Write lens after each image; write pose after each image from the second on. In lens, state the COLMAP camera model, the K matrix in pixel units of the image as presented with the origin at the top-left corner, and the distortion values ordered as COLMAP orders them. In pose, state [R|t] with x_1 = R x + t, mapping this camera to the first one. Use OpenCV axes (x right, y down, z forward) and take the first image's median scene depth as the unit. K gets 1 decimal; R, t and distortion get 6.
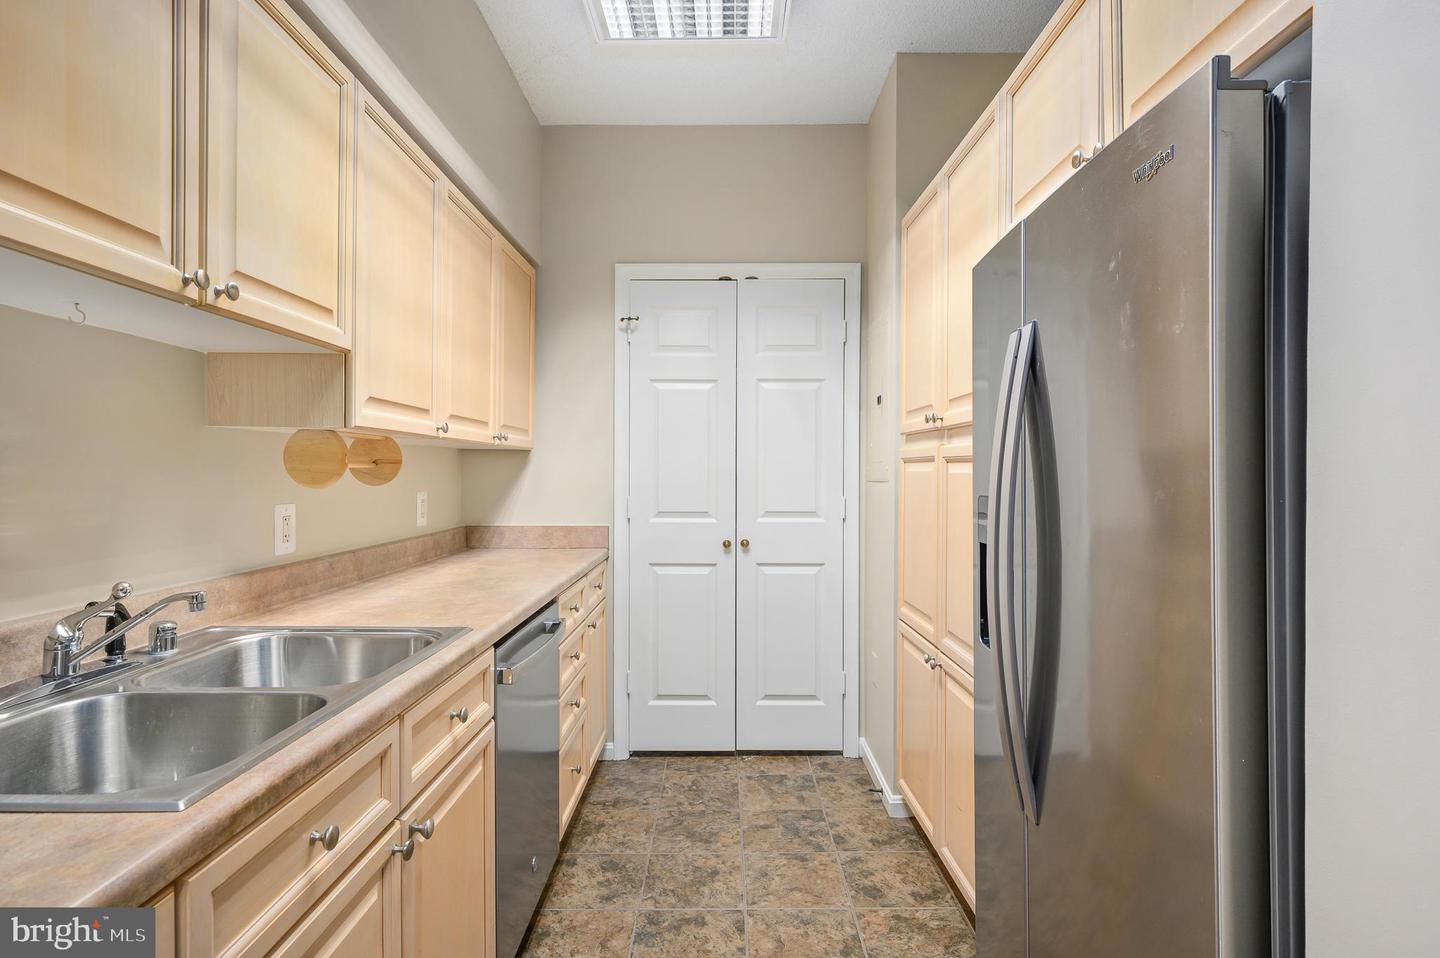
lens RADIAL K [[717.6, 0, 719.1], [0, 717.6, 482.1], [0, 0, 1]] dist [-0.003343, -0.000108]
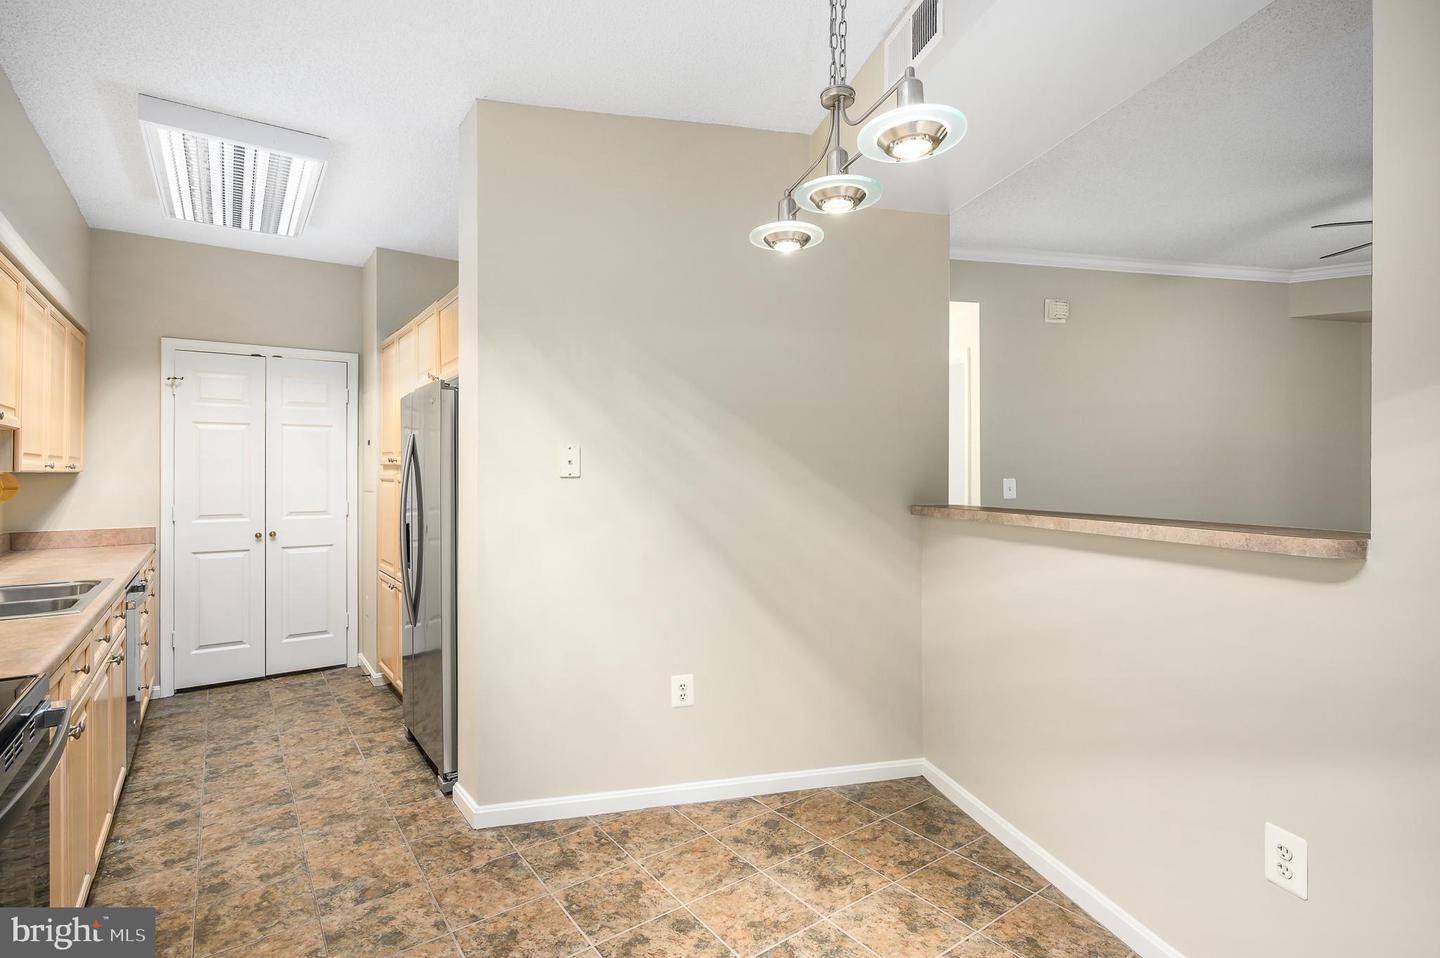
lens RADIAL K [[706.4, 0, 714.7], [0, 706.4, 470.7], [0, 0, 1]] dist [0.000694, -0.000055]
pose [[0.814887, -0.002267, 0.579615, -0.074984], [0.009499, 0.999910, -0.009444, -0.027274], [-0.579541, 0.013201, 0.814836, -0.825888]]
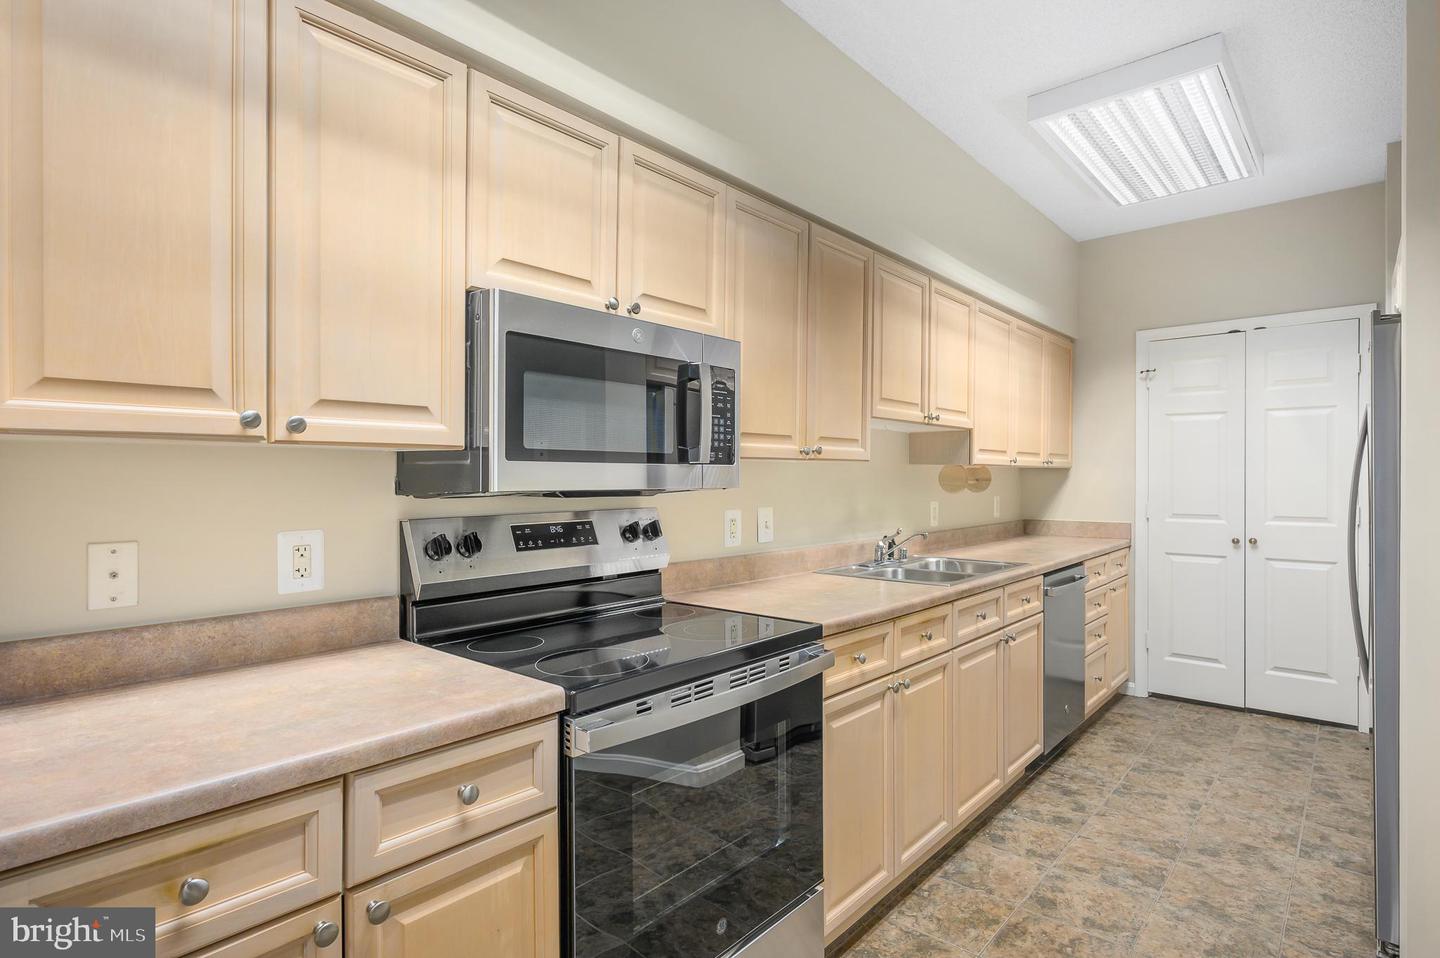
lens RADIAL K [[730.9, 0, 719.4], [0, 730.9, 476.9], [0, 0, 1]] dist [-0.002435, 0.000336]
pose [[0.750374, -0.001032, -0.661013, 0.203151], [-0.007053, 0.999929, -0.009567, -0.009241], [0.660976, 0.011841, 0.750314, -0.644375]]
